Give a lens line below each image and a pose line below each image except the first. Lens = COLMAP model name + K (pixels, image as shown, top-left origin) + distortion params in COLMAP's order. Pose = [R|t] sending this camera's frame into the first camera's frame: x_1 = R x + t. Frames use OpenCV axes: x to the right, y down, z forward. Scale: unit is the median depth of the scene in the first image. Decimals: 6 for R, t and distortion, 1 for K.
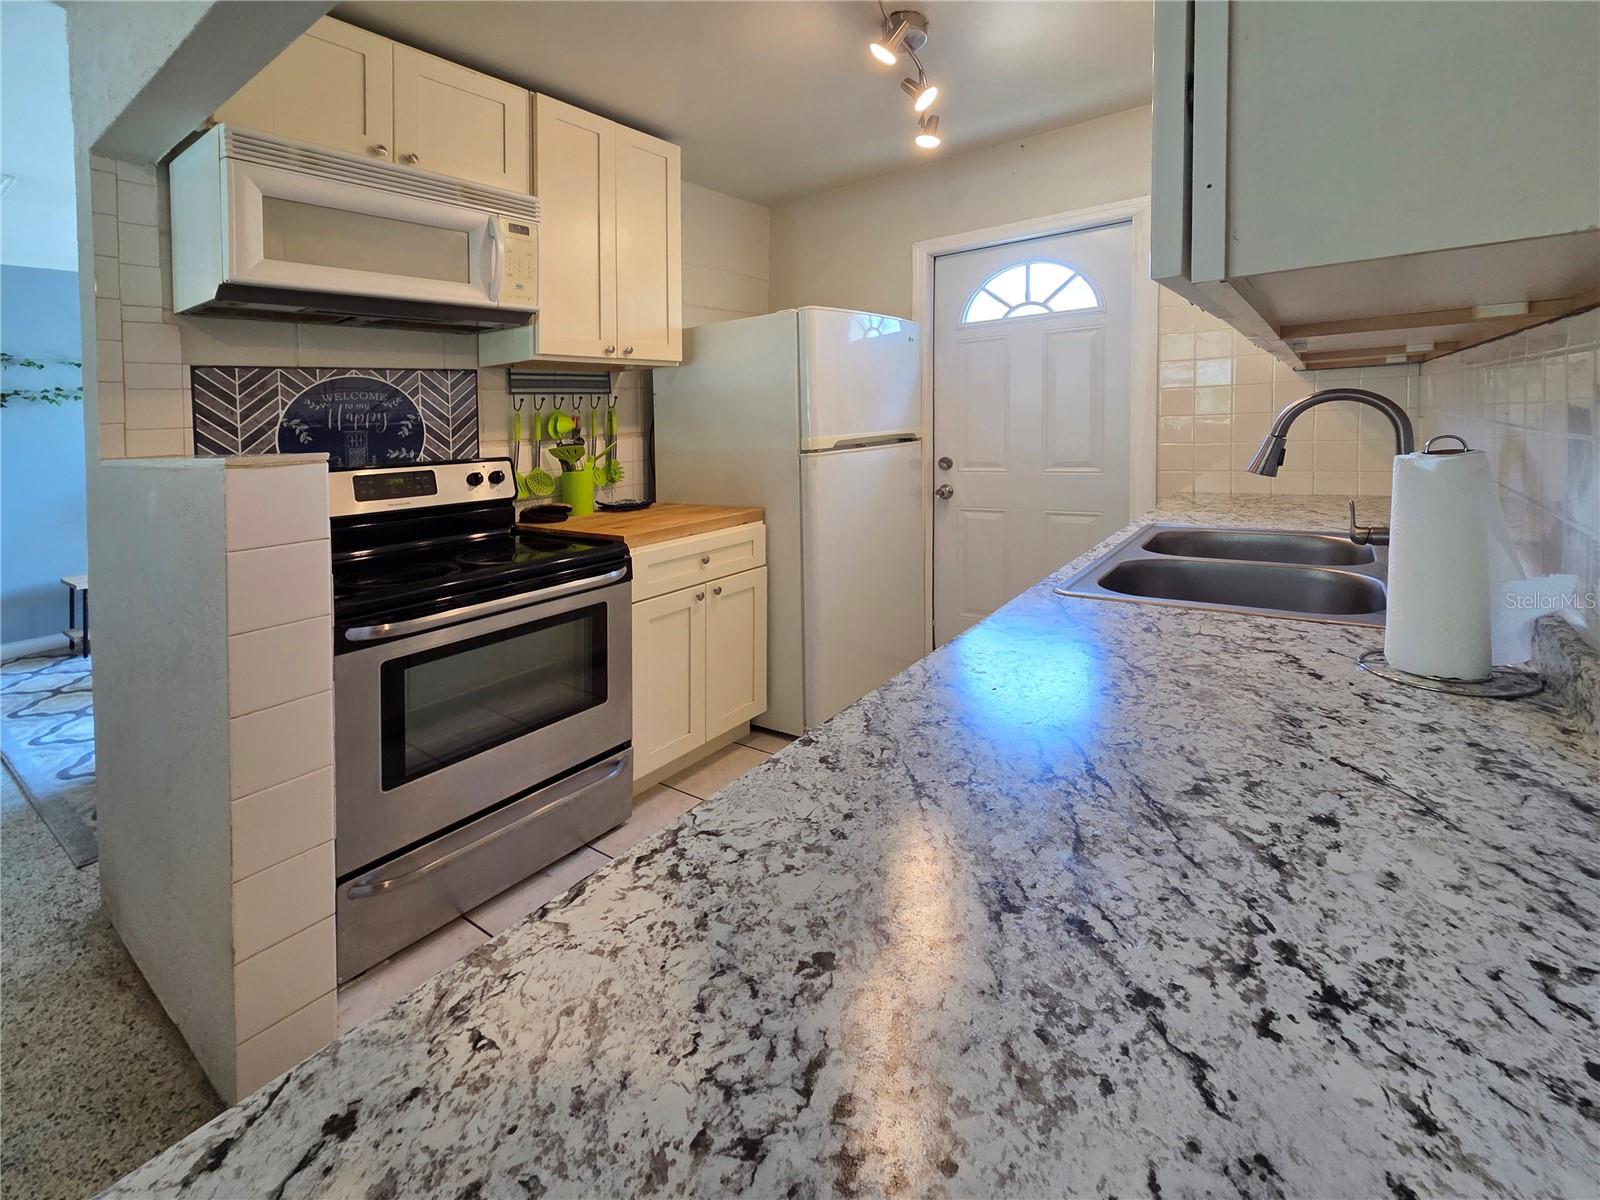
lens RADIAL K [[684.1, 0, 889.9], [0, 684.1, 430.9], [0, 0, 1]] dist [0.004953, -0.001236]
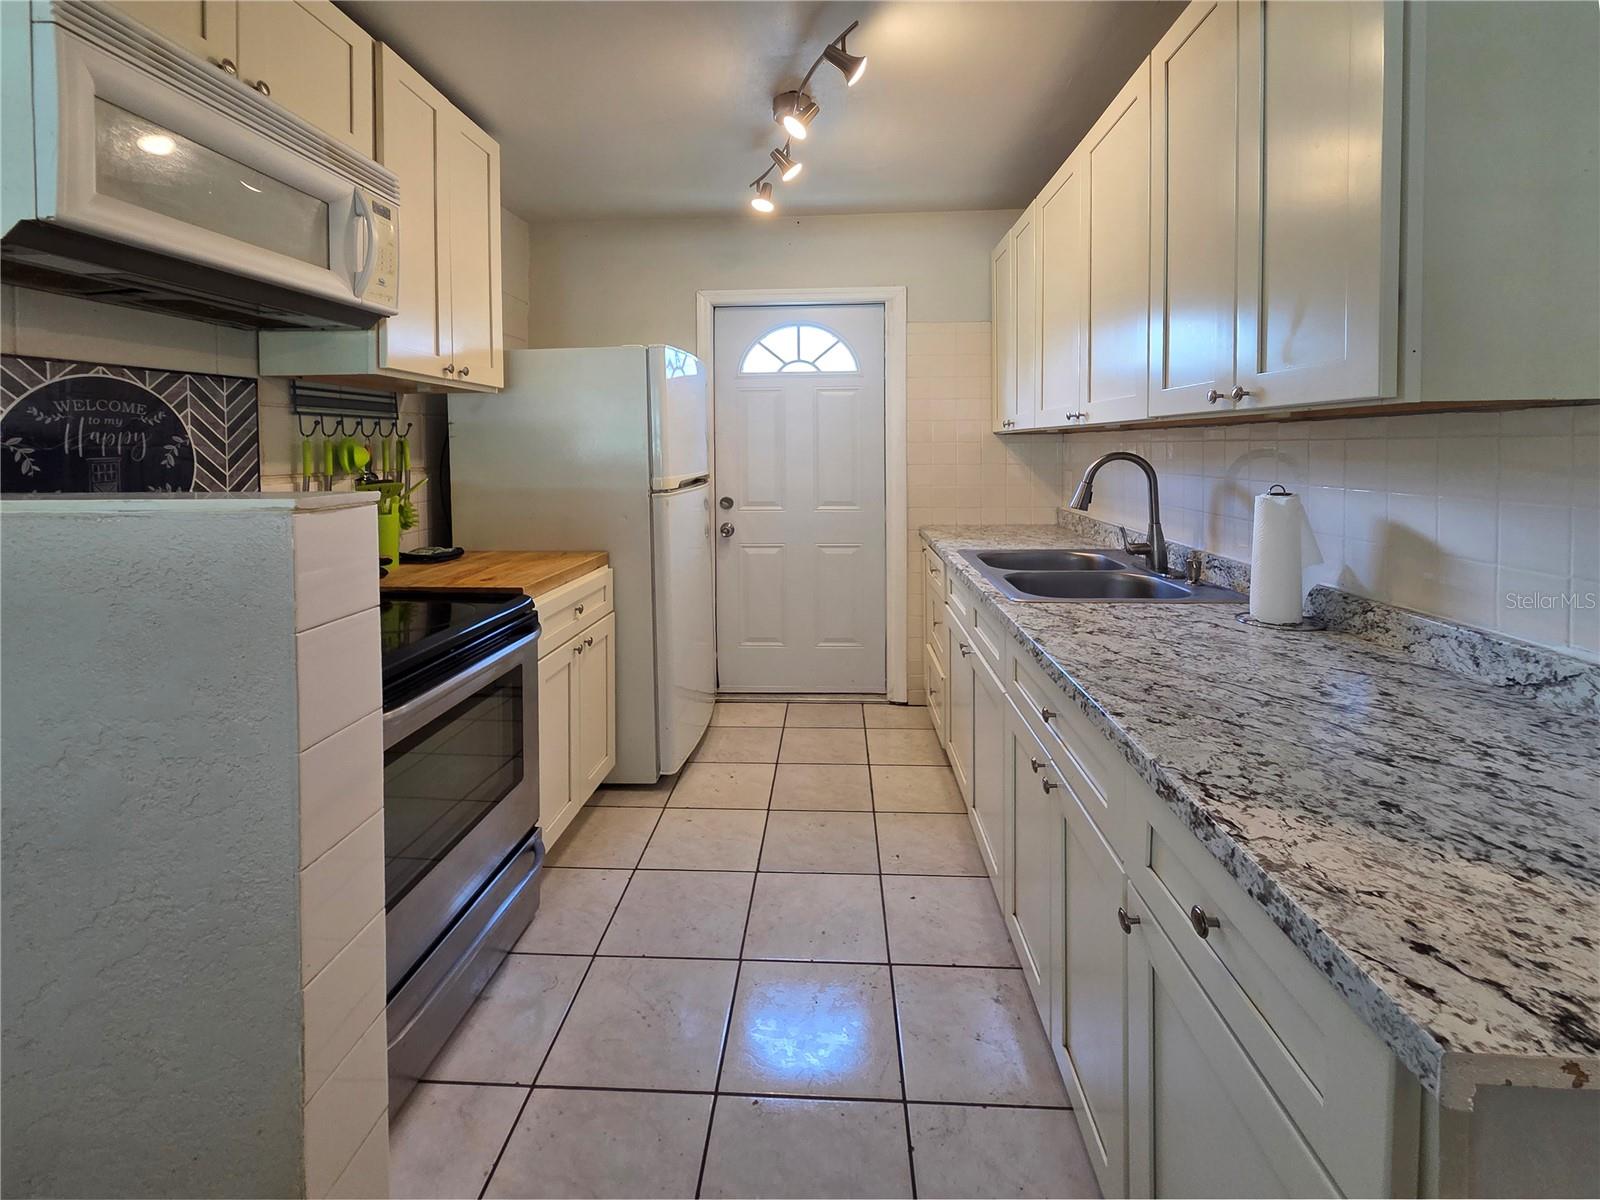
lens RADIAL K [[651.6, 0, 828.1], [0, 651.6, 465.1], [0, 0, 1]] dist [0.005970, -0.001703]
pose [[0.853400, 0.025481, 0.520633, -0.510591], [-0.020387, 0.999672, -0.015510, 0.002484], [-0.520857, 0.002622, 0.853640, 0.087840]]
